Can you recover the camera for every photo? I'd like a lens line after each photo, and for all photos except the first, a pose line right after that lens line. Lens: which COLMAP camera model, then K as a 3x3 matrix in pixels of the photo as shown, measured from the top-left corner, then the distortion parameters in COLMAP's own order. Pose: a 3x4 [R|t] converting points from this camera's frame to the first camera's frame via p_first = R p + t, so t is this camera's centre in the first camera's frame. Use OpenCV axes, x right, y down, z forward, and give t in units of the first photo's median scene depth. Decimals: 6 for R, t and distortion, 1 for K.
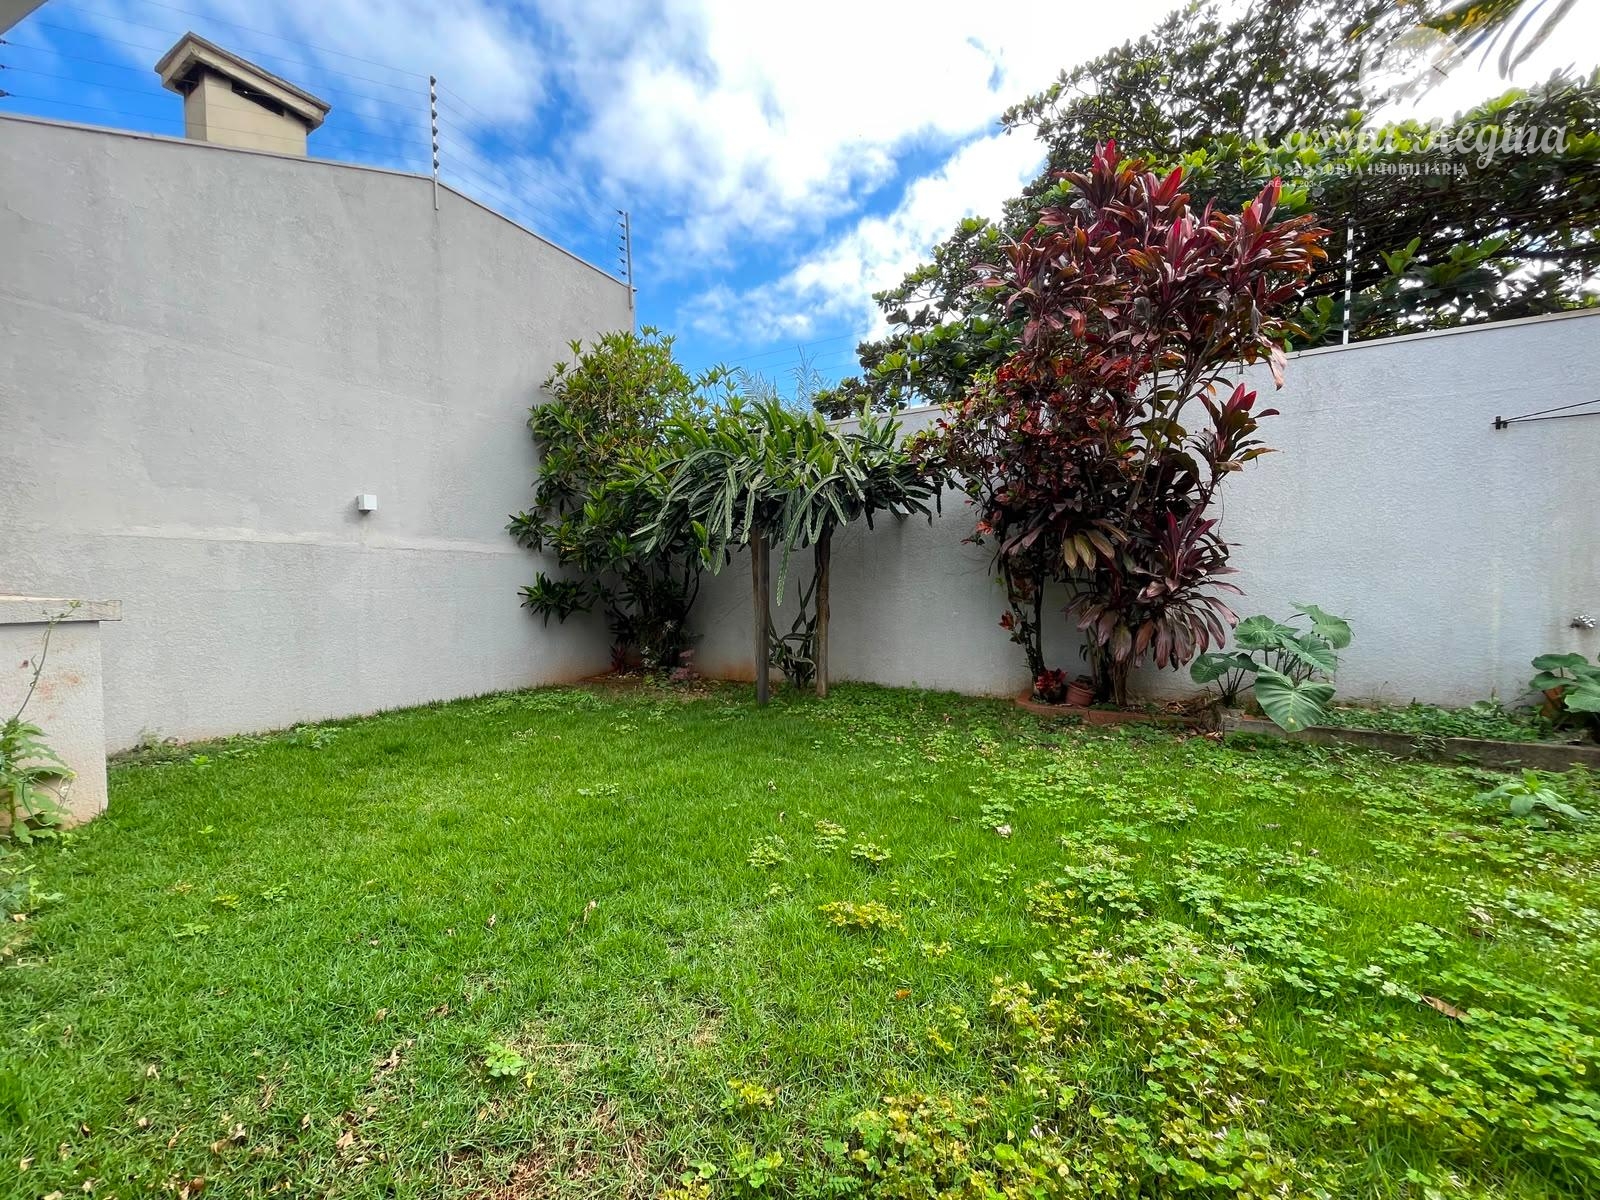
lens RADIAL K [[641.4, 0, 804.3], [0, 641.4, 605.8], [0, 0, 1]] dist [0.000736, 0.000026]
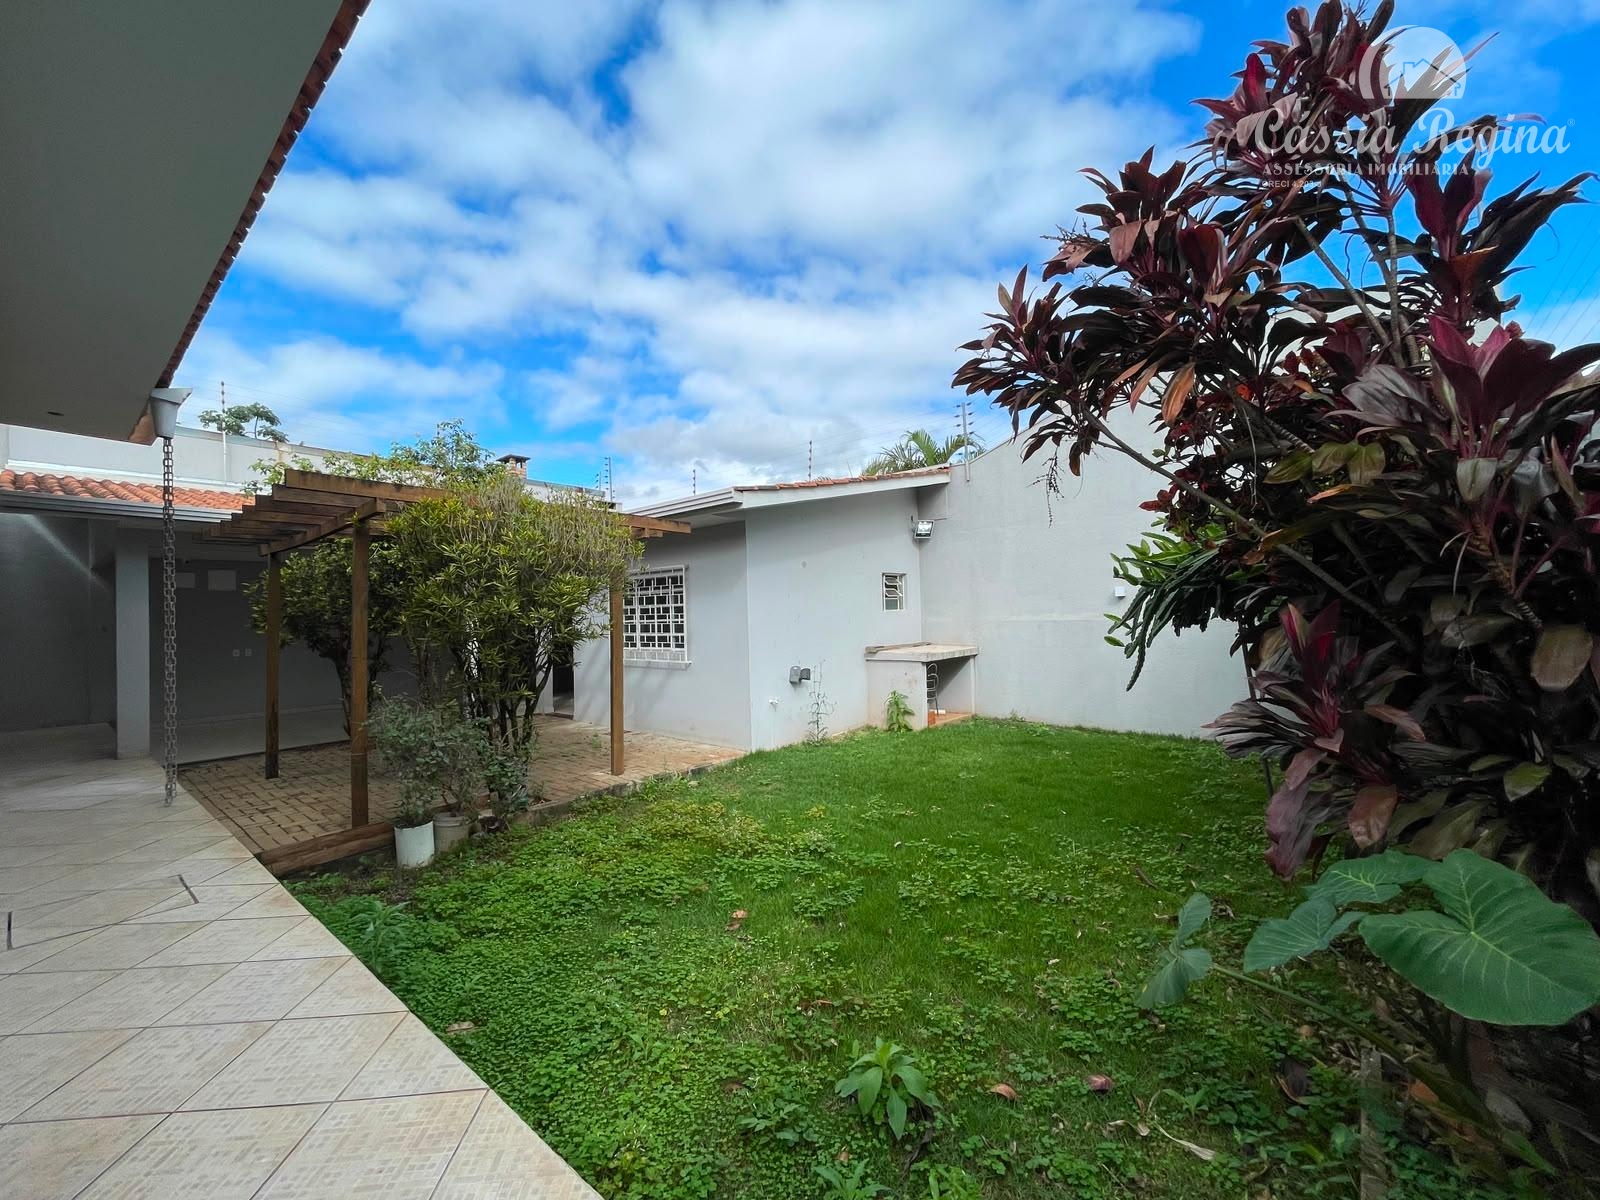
lens RADIAL K [[657.4, 0, 800.0], [0, 657.4, 600.0], [0, 0, 1]] dist [0.001405, 0.000606]
pose [[-0.189636, 0.003097, -0.981850, 1.049424], [-0.016469, 0.999844, 0.006334, -0.146537], [0.981716, 0.017371, -0.189556, 0.571757]]
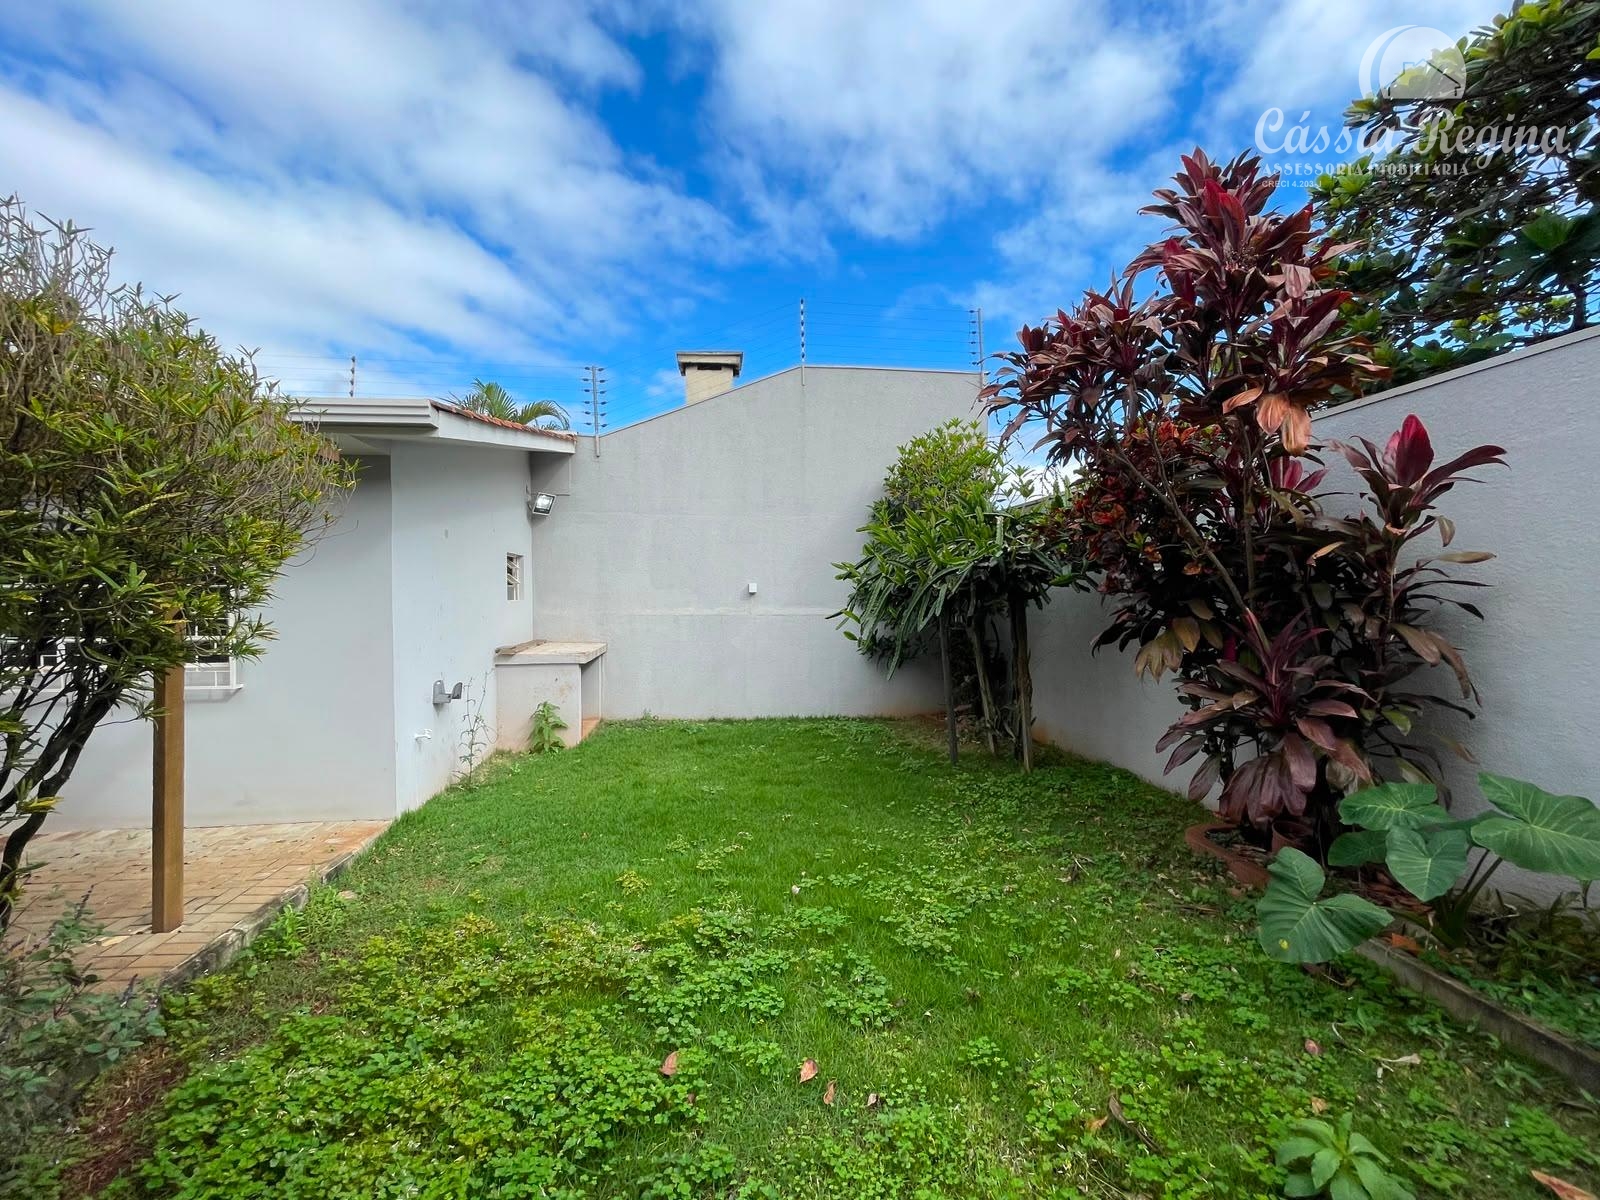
lens RADIAL K [[658.7, 0, 802.3], [0, 658.7, 610.7], [0, 0, 1]] dist [0.014957, -0.005390]
pose [[0.600013, 0.030542, -0.799407, 0.752831], [-0.040125, 0.999162, 0.008057, -0.126649], [0.798984, 0.027242, 0.600735, 0.108325]]
